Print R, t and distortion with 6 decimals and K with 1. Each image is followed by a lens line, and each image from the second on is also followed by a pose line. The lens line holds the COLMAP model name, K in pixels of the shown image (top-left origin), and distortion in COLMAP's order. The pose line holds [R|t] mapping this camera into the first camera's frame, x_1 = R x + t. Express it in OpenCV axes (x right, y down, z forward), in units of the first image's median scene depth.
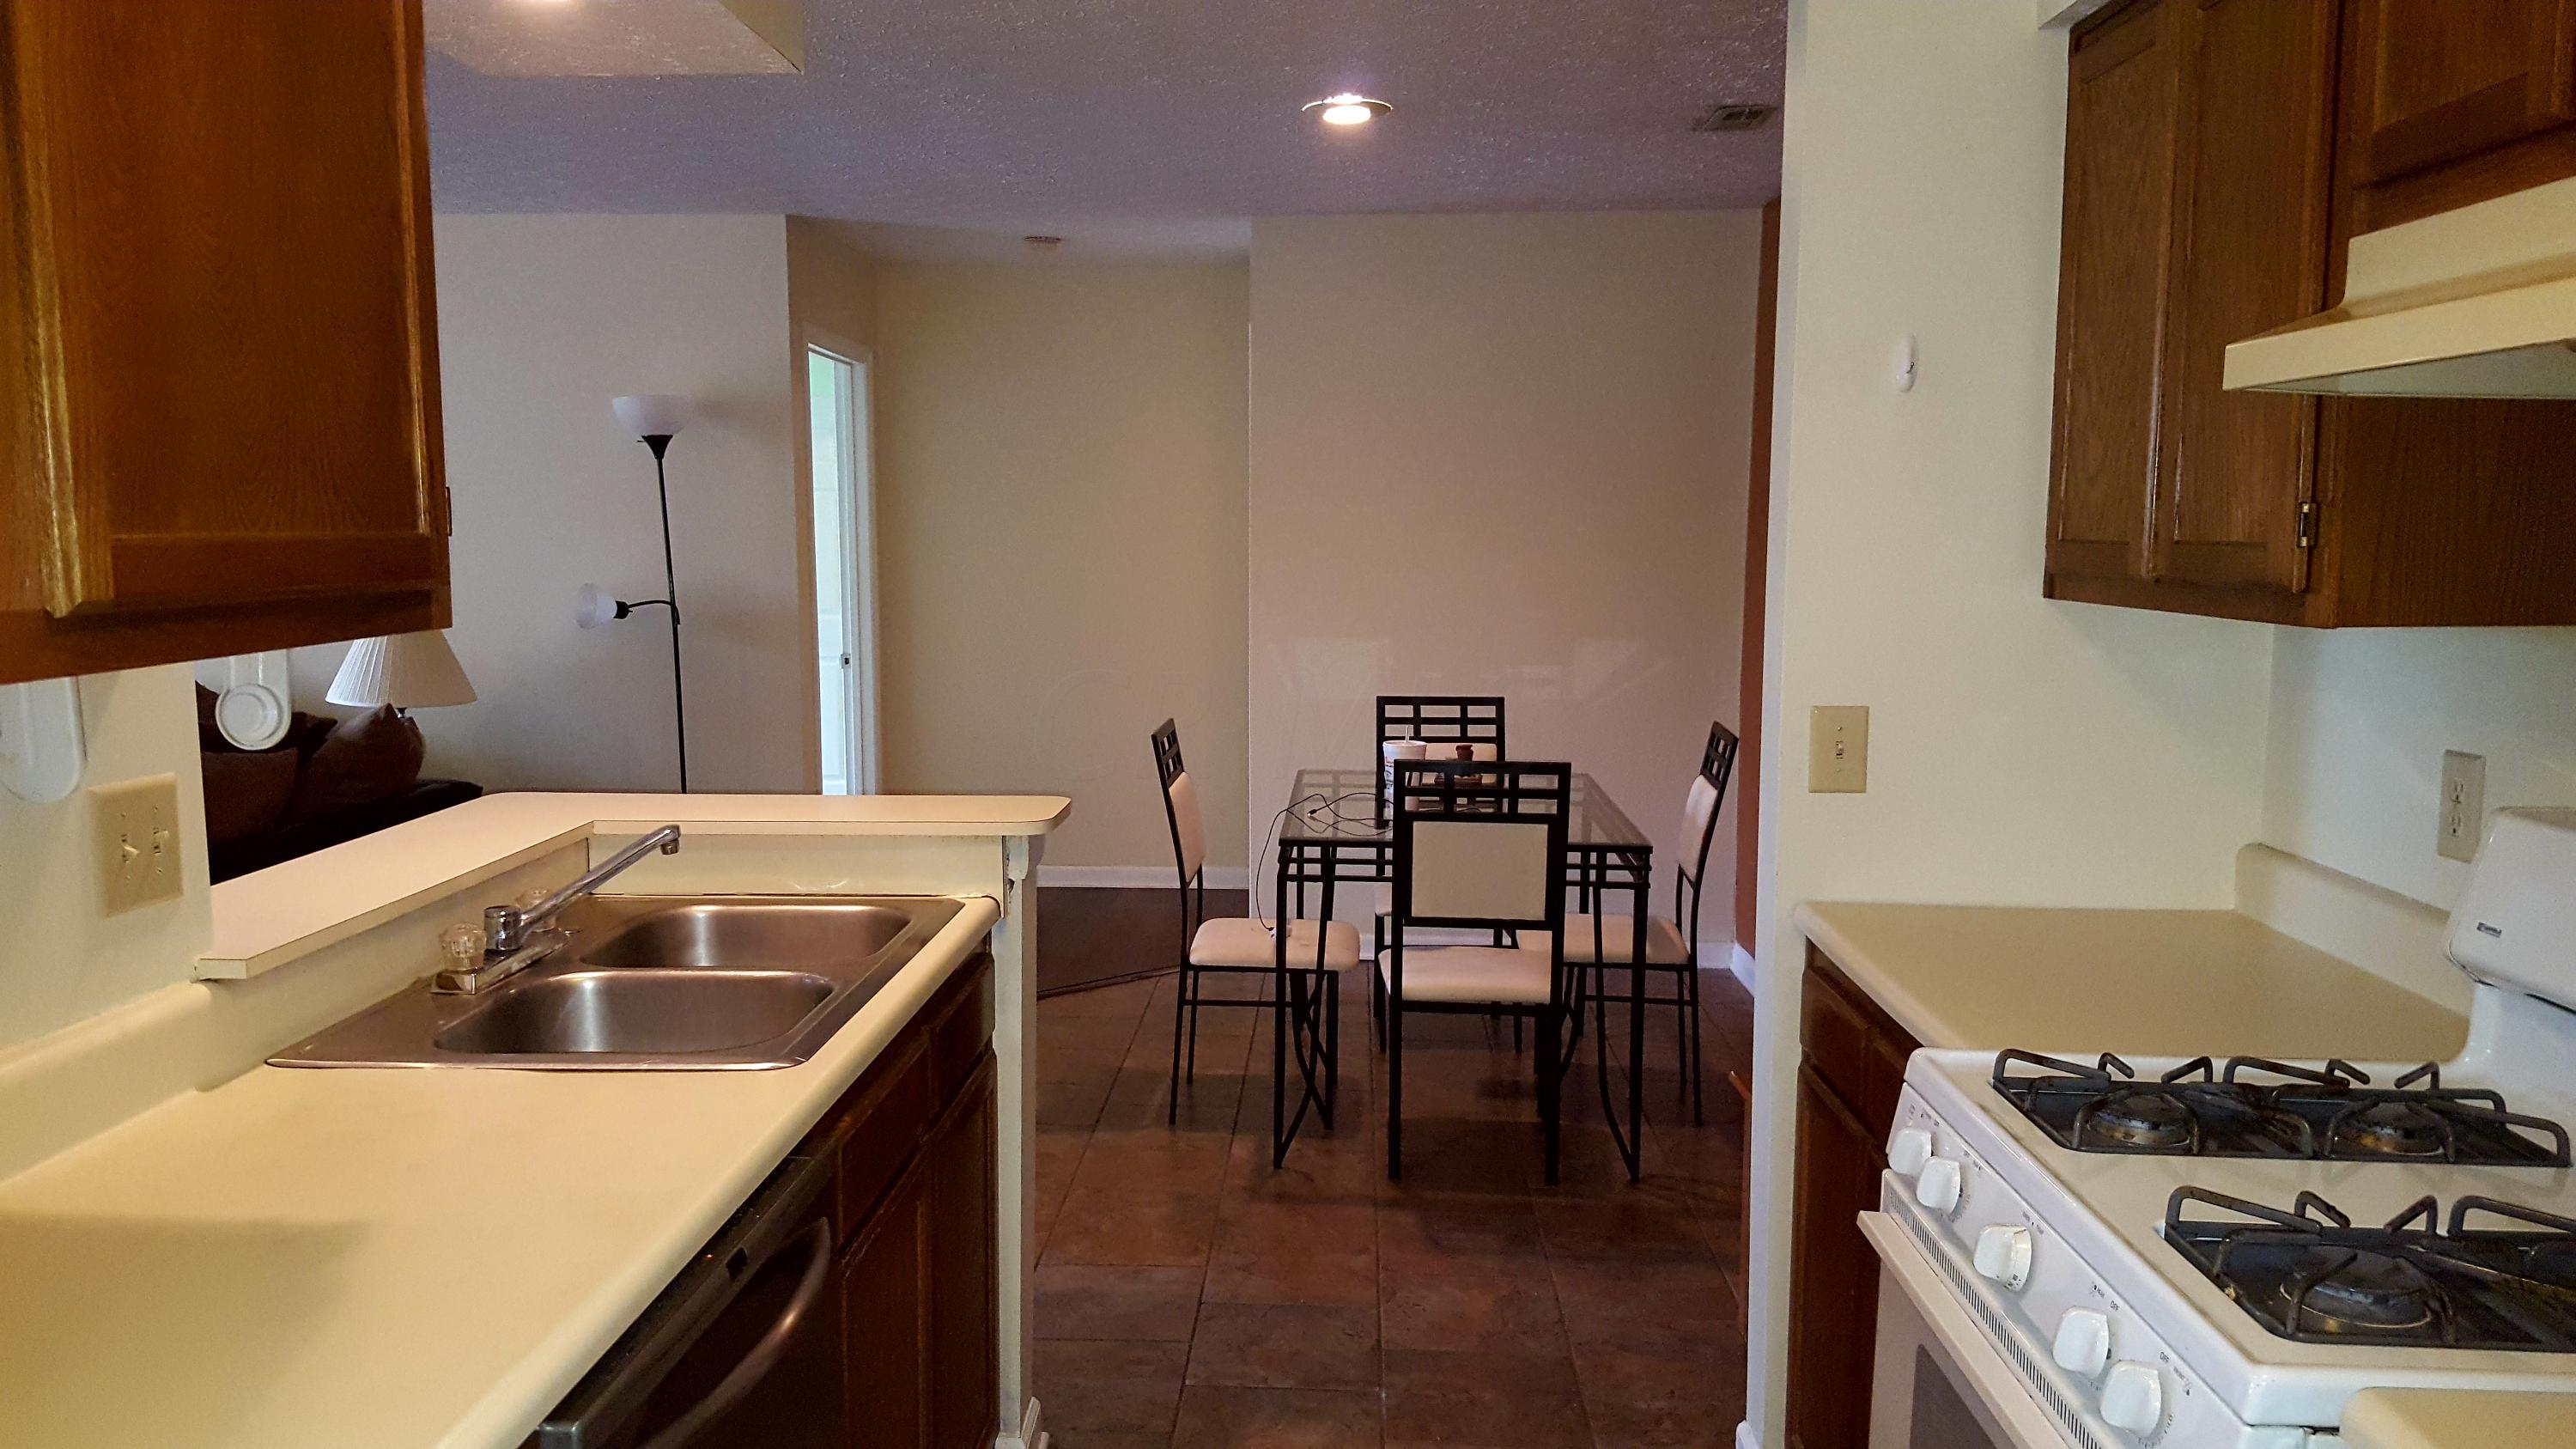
lens RADIAL K [[1971.8, 0, 1281.5], [0, 1971.8, 762.8], [0, 0, 1]] dist [0.151468, -0.229555]
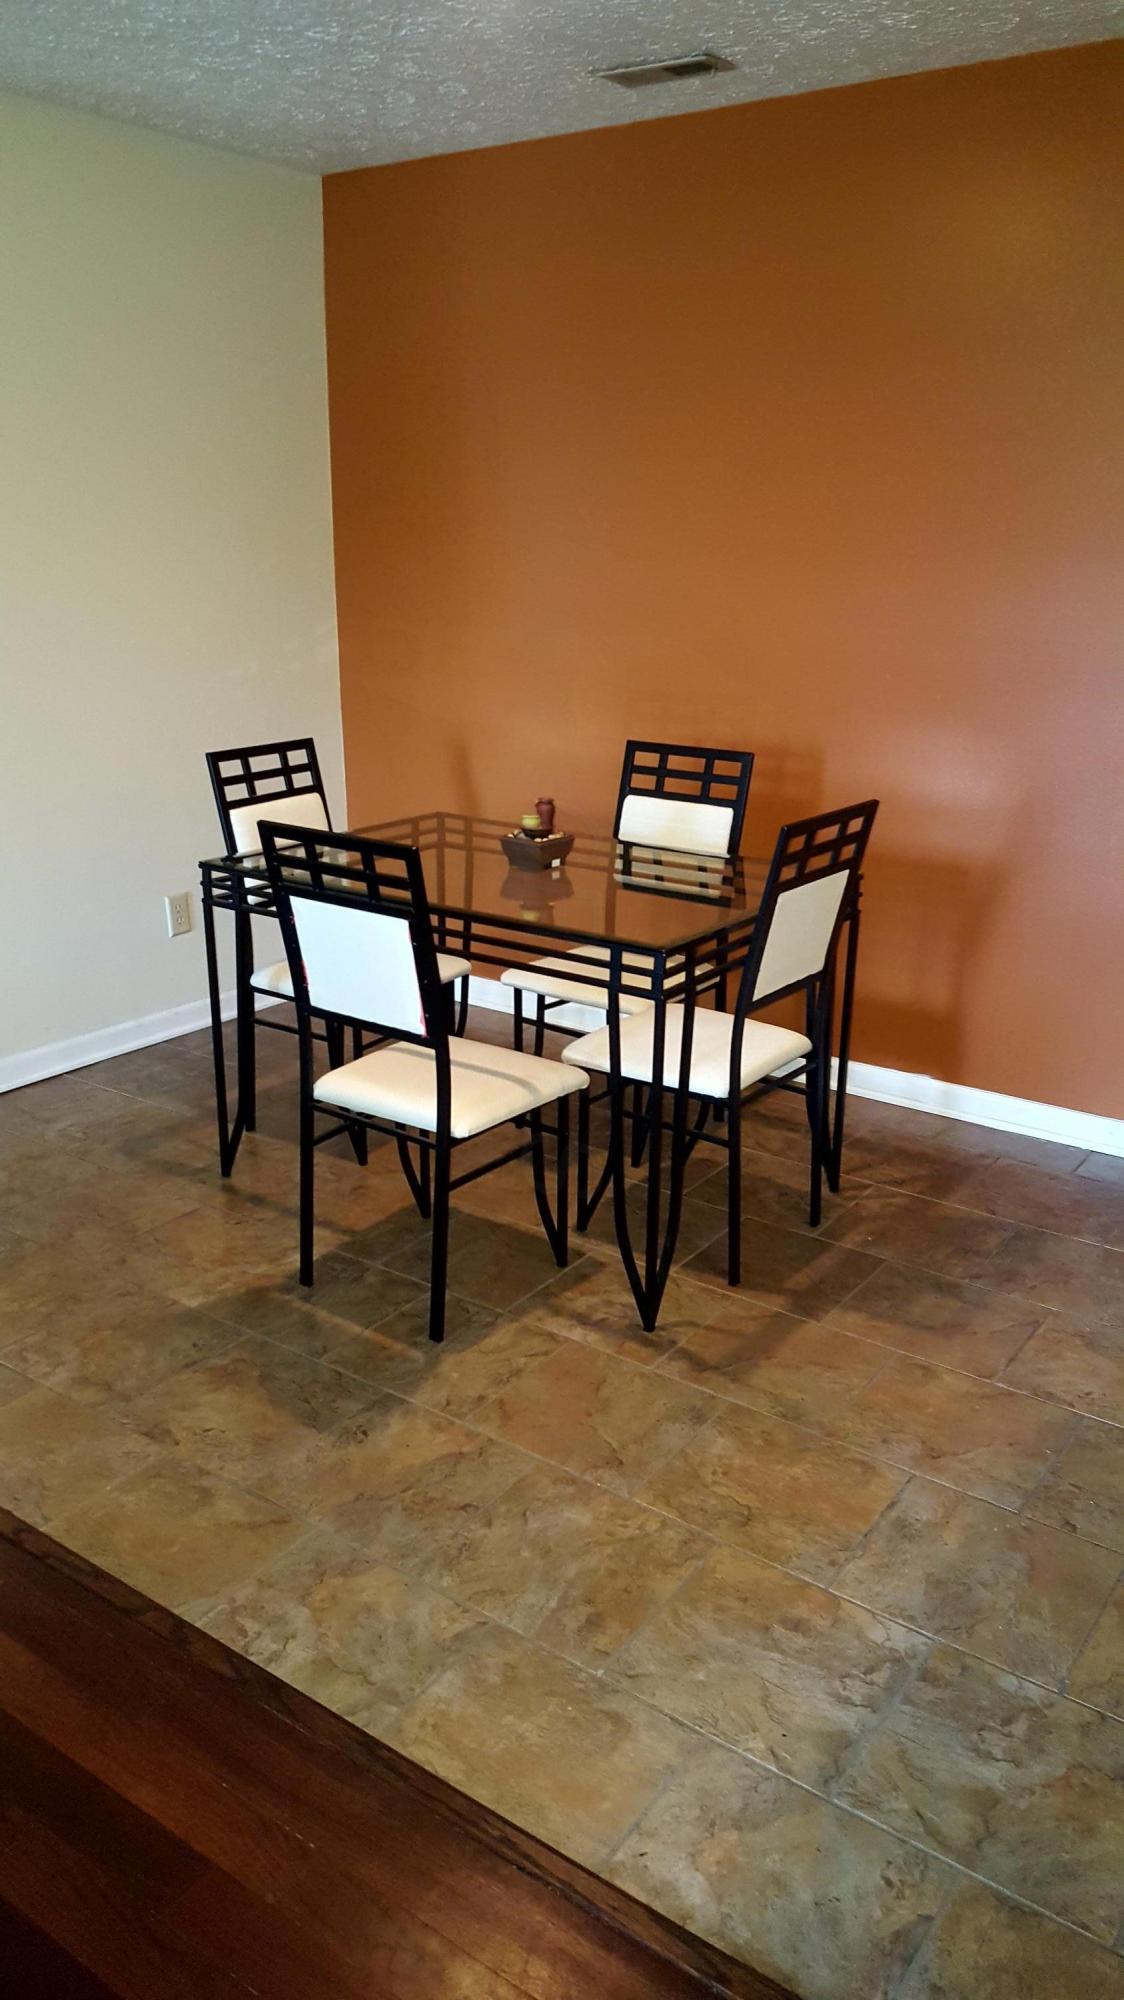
lens RADIAL K [[1489.5, 0, 539.6], [0, 1489.5, 1002.4], [0, 0, 1]] dist [0.205759, -0.327427]
pose [[0.555326, -0.252547, 0.792359, -0.394462], [0.098477, 0.966041, 0.238887, -0.069759], [-0.825782, -0.054631, 0.561338, 0.533229]]
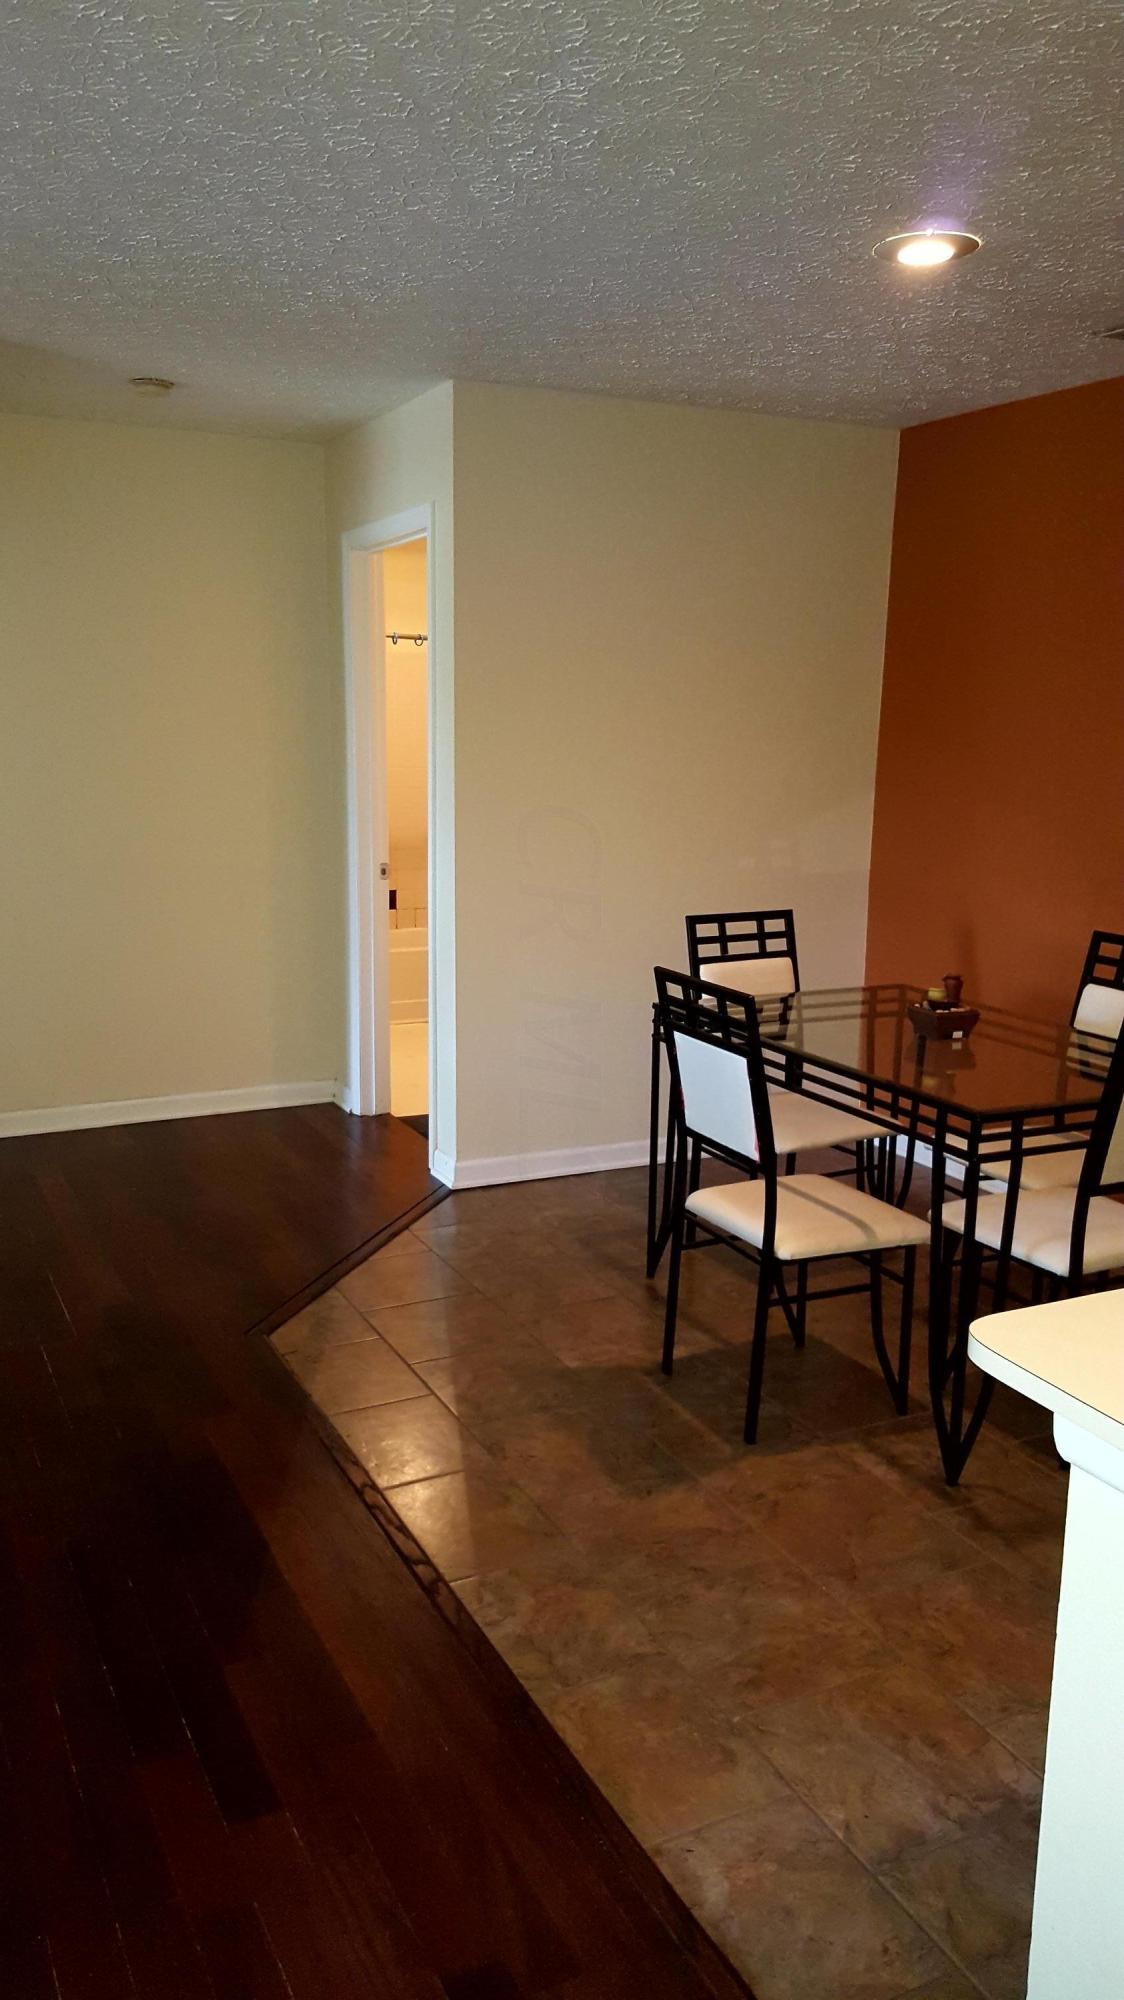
lens RADIAL K [[1516.2, 0, 531.6], [0, 1516.2, 996.4], [0, 0, 1]] dist [0.233349, -0.279907]
pose [[0.877261, -0.080515, 0.473212, -0.372938], [0.046705, 0.995472, 0.082792, -0.059789], [-0.477736, -0.050529, 0.877049, 0.383810]]
